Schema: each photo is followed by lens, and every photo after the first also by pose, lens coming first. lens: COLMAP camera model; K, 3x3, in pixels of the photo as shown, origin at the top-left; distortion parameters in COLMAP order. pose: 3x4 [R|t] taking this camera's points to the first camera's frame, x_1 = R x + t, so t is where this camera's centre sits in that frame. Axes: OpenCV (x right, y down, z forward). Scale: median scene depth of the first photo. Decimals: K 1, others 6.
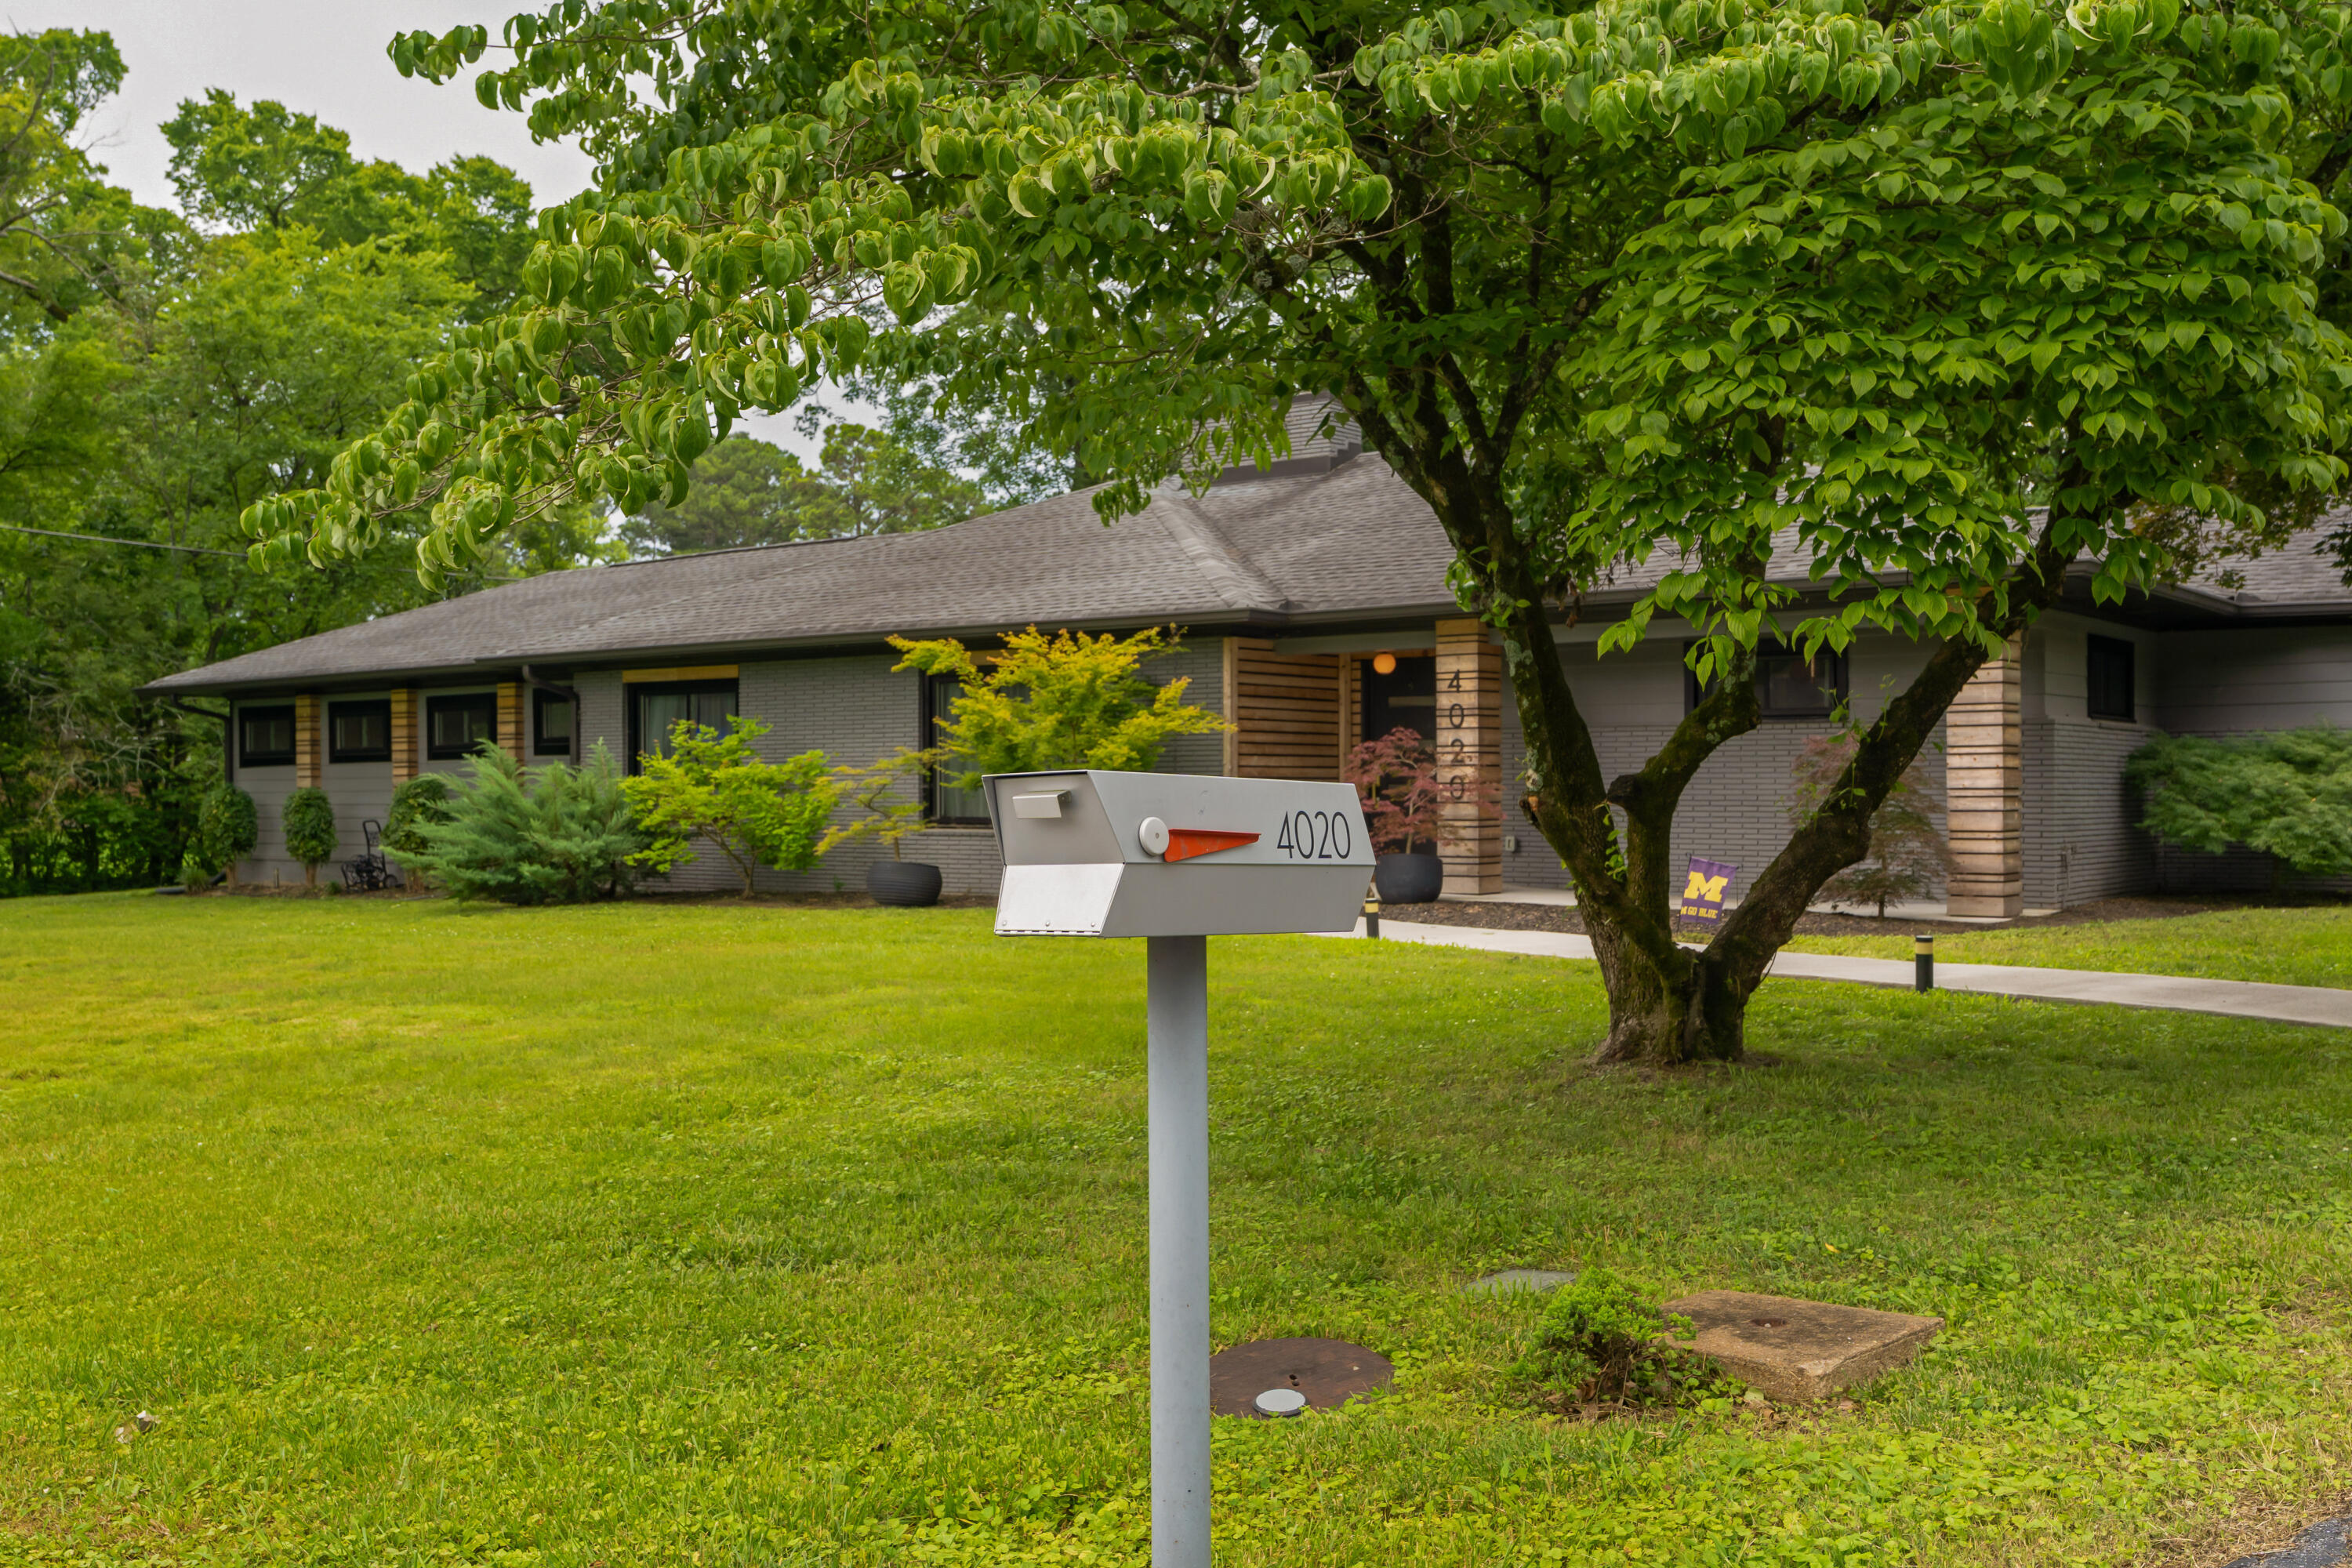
lens RADIAL K [[2226.7, 0, 1166.3], [0, 2226.7, 792.5], [0, 0, 1]] dist [-0.005324, 0.000000]
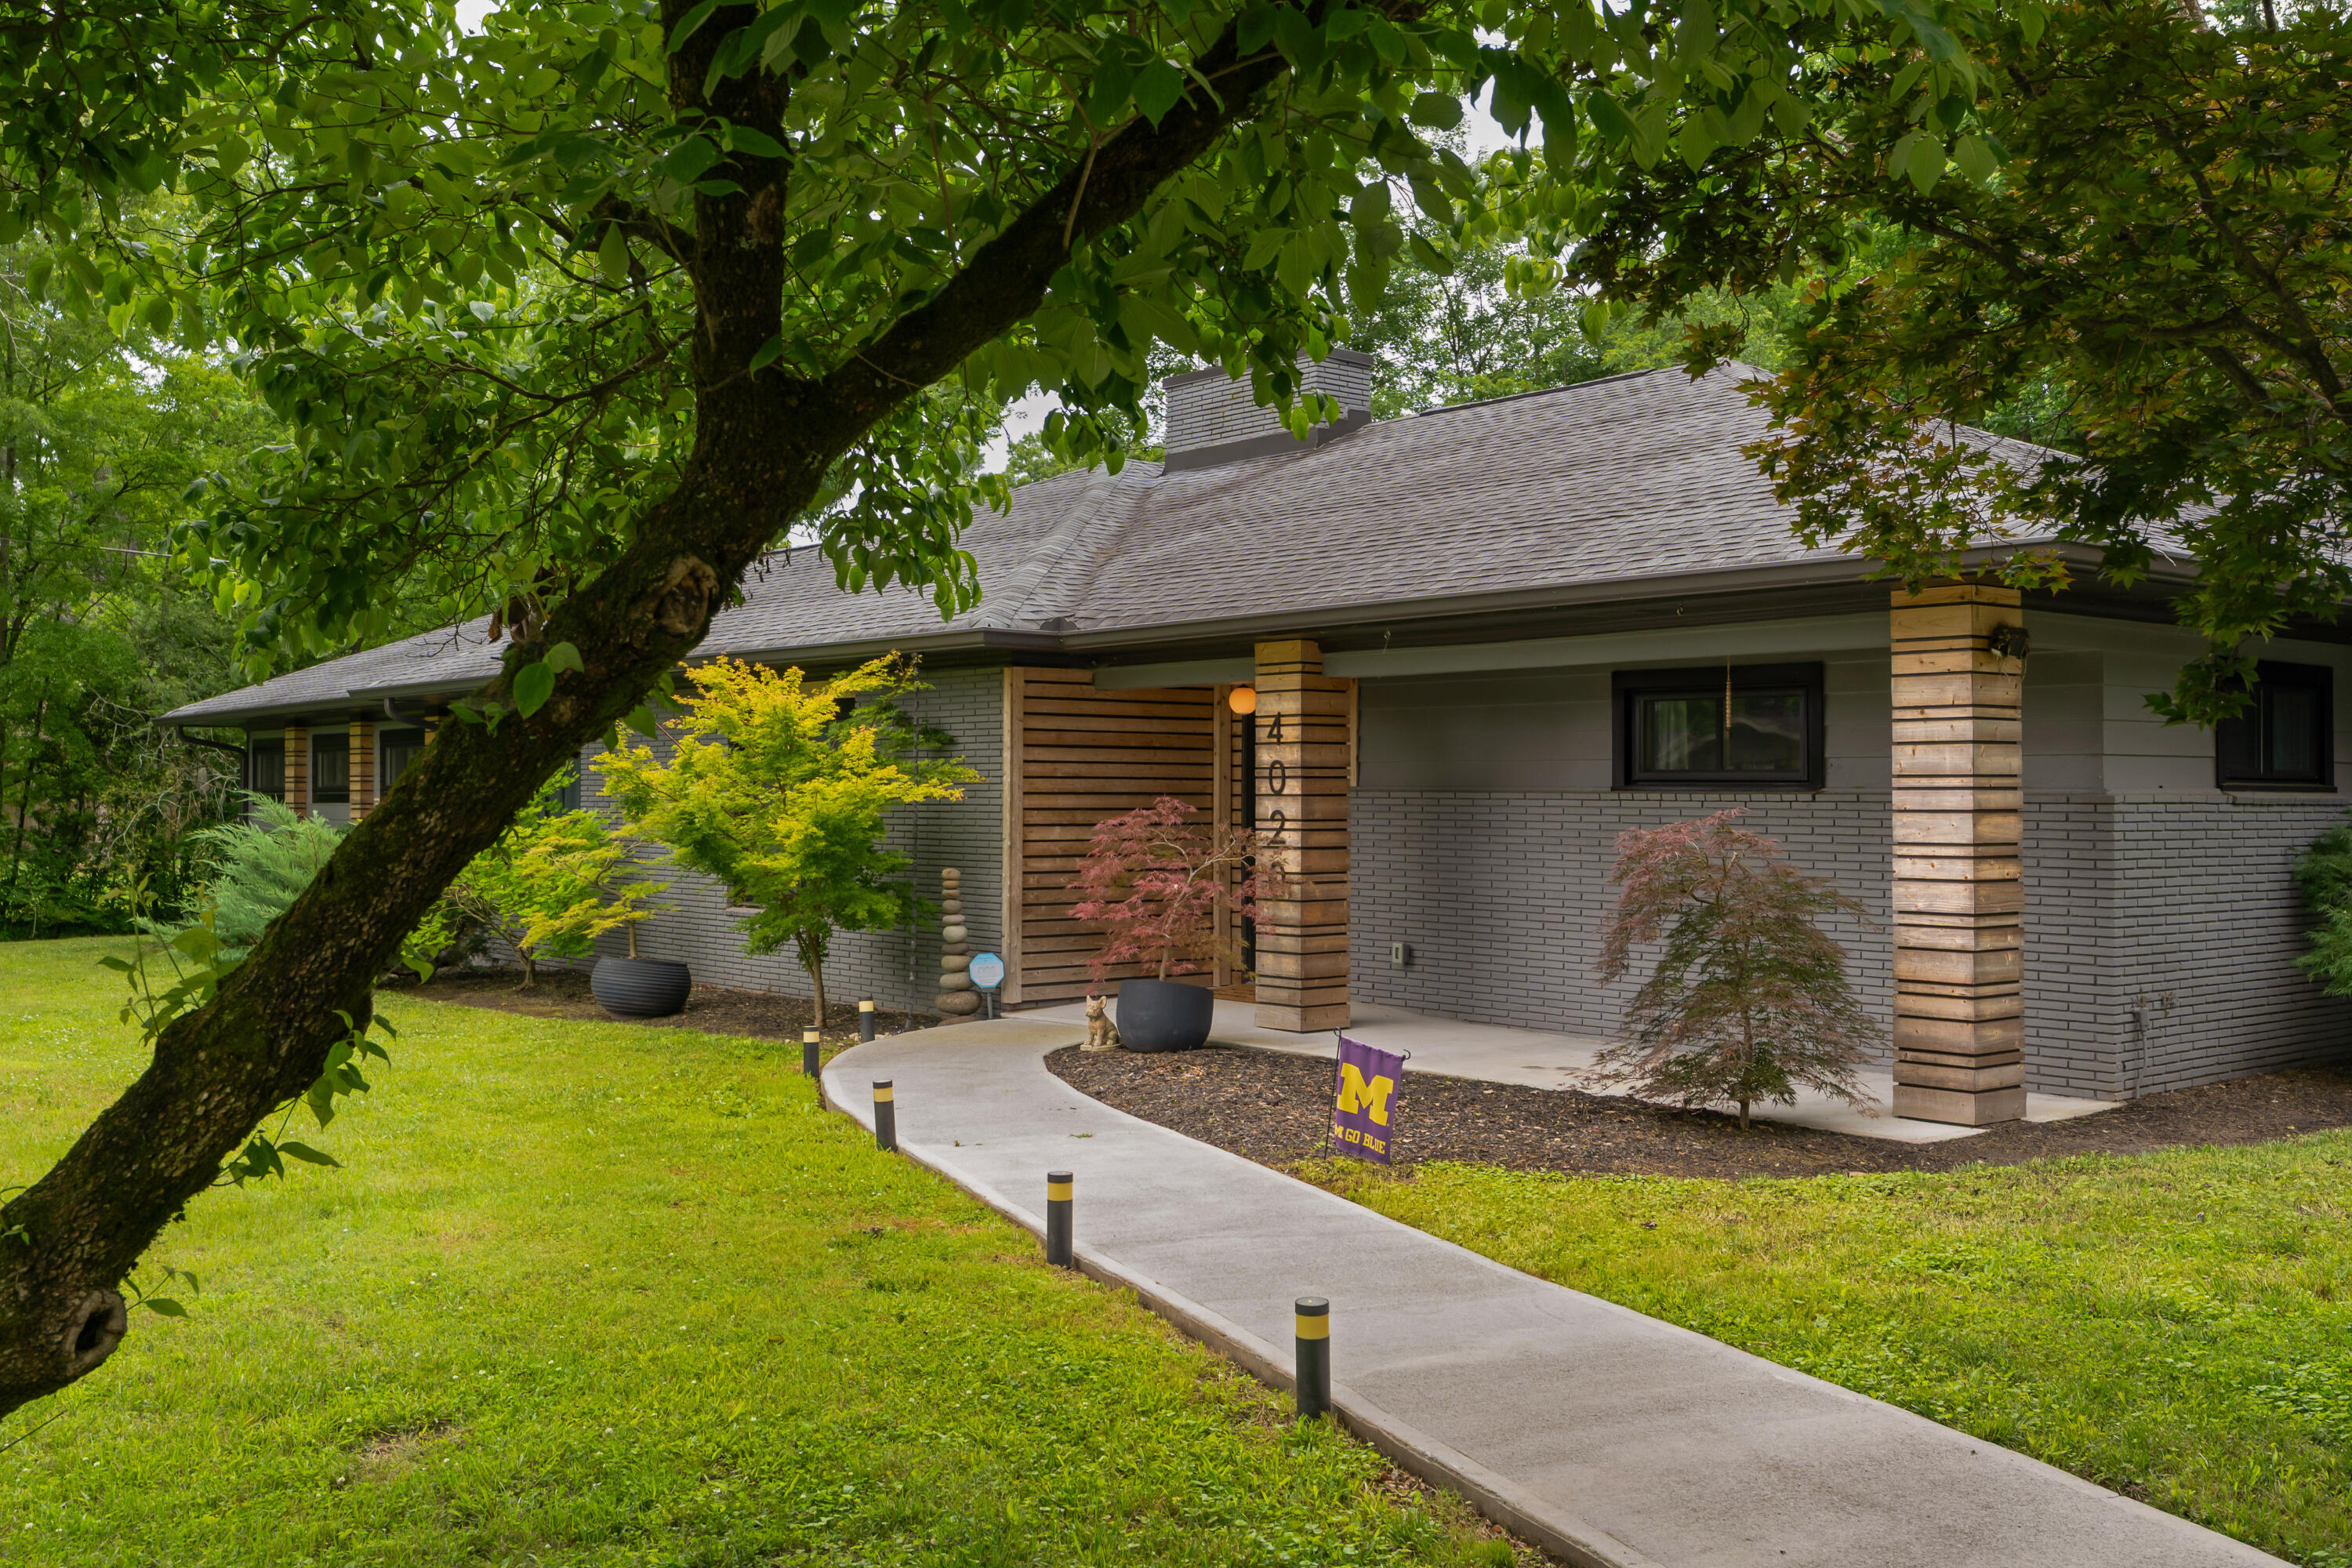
lens RADIAL K [[2226.7, 0, 1167.3], [0, 2226.7, 789.4], [0, 0, 1]] dist [-0.005324, 0.000000]
pose [[0.975571, 0.003963, -0.219648, 0.250279], [-0.004437, 0.999989, -0.001666, -0.029224], [0.219639, 0.002600, 0.975578, 0.302213]]
